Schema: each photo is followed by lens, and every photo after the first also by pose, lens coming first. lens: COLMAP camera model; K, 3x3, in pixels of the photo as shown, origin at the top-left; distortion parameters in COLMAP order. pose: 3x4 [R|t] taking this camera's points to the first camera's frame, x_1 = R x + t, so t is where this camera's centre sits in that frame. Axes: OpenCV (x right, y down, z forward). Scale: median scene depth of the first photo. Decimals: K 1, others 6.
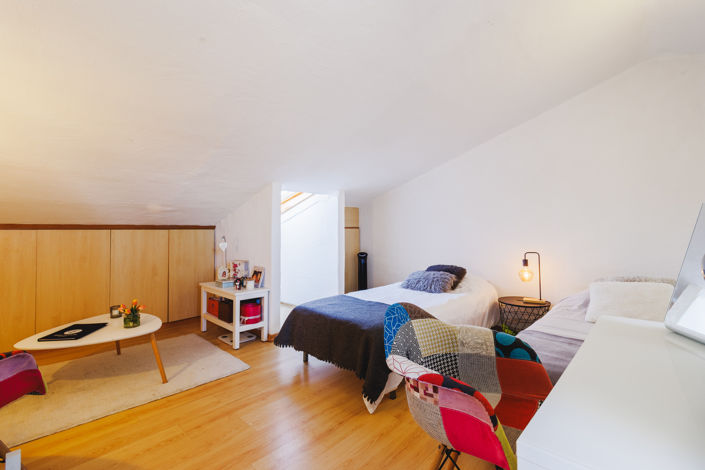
lens RADIAL K [[324.4, 0, 349.7], [0, 324.4, 224.1], [0, 0, 1]] dist [0.000094, -0.000018]
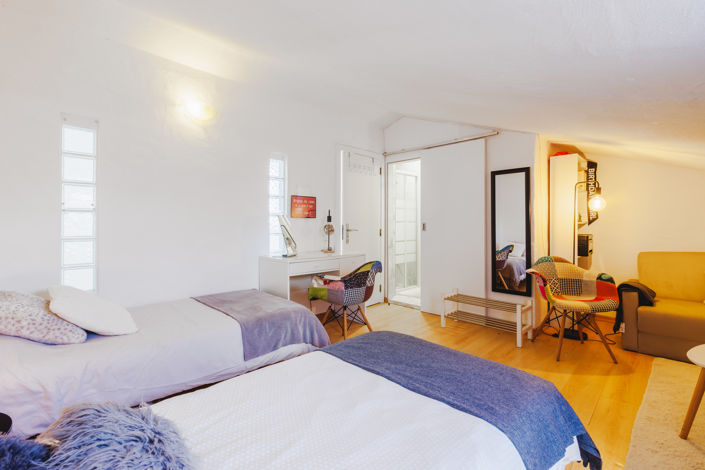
lens RADIAL K [[324.4, 0, 349.7], [0, 324.4, 224.1], [0, 0, 1]] dist [0.000094, -0.000018]
pose [[-0.998970, 0.005650, 0.045025, 0.100652], [0.004632, 0.999732, -0.022683, 0.026550], [-0.045141, -0.022451, -0.998728, 1.413867]]
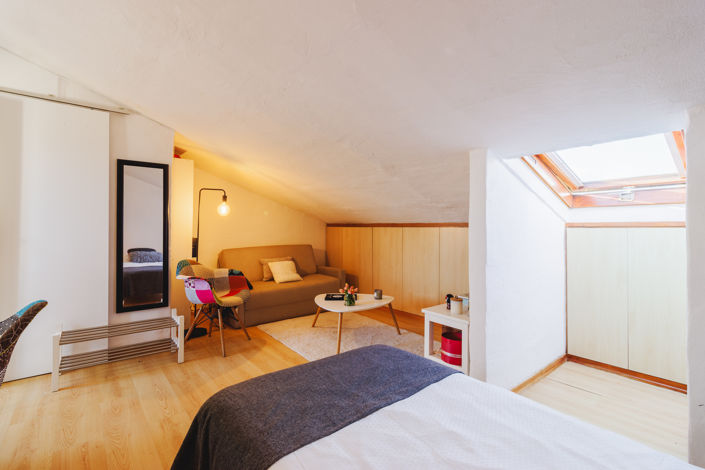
lens RADIAL K [[324.4, 0, 349.7], [0, 324.4, 224.1], [0, 0, 1]] dist [0.000094, -0.000018]
pose [[-0.140573, -0.006357, -0.990050, 0.464894], [0.015835, 0.999837, -0.008669, 0.012726], [0.989944, -0.016896, -0.140449, 0.976881]]
